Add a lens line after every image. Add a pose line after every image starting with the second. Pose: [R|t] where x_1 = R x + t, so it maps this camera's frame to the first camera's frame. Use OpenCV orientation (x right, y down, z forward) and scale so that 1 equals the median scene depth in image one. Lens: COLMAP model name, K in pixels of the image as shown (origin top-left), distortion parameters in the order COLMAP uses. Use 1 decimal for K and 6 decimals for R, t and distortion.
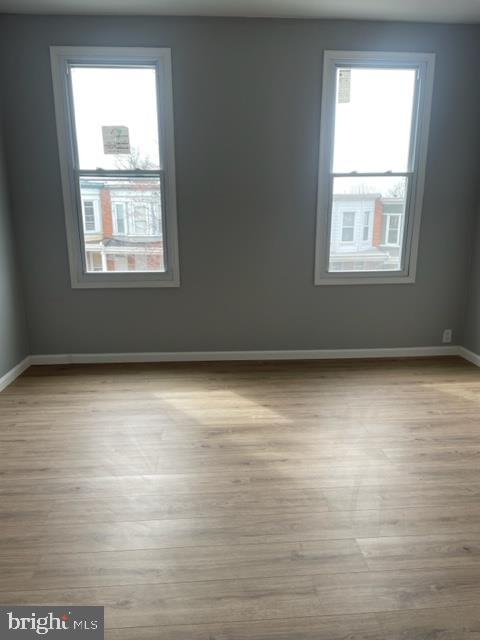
lens RADIAL K [[487.3, 0, 243.5], [0, 487.3, 324.2], [0, 0, 1]] dist [0.087827, -0.106522]
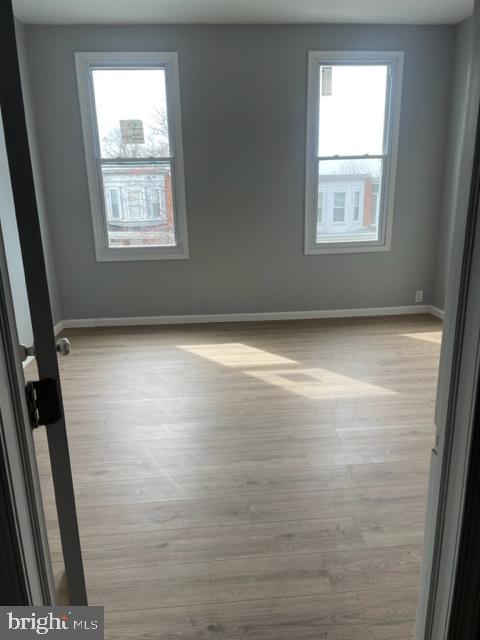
lens RADIAL K [[487.3, 0, 242.0], [0, 487.3, 325.6], [0, 0, 1]] dist [0.087827, -0.106522]
pose [[0.999701, -0.023025, 0.008277, -0.019461], [0.022723, 0.999131, 0.034947, 0.051093], [-0.009075, -0.034748, 0.999355, -0.192266]]
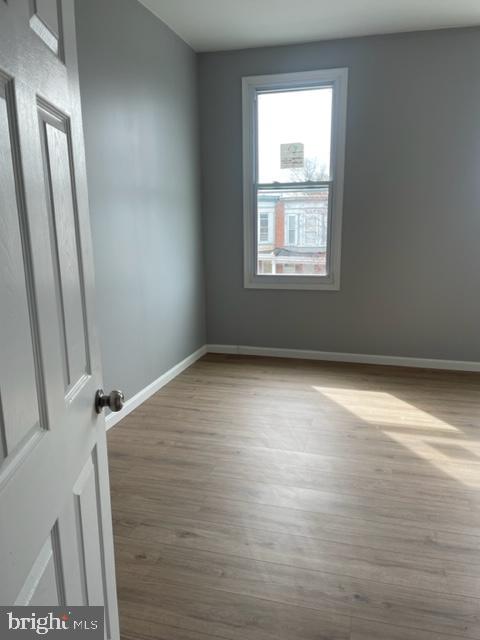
lens RADIAL K [[487.3, 0, 245.4], [0, 487.3, 324.5], [0, 0, 1]] dist [0.087827, -0.106522]
pose [[0.944703, 0.064138, -0.321595, 0.024028], [-0.071068, 0.997423, -0.009841, 0.024810], [0.320135, 0.032152, 0.946826, -0.070856]]
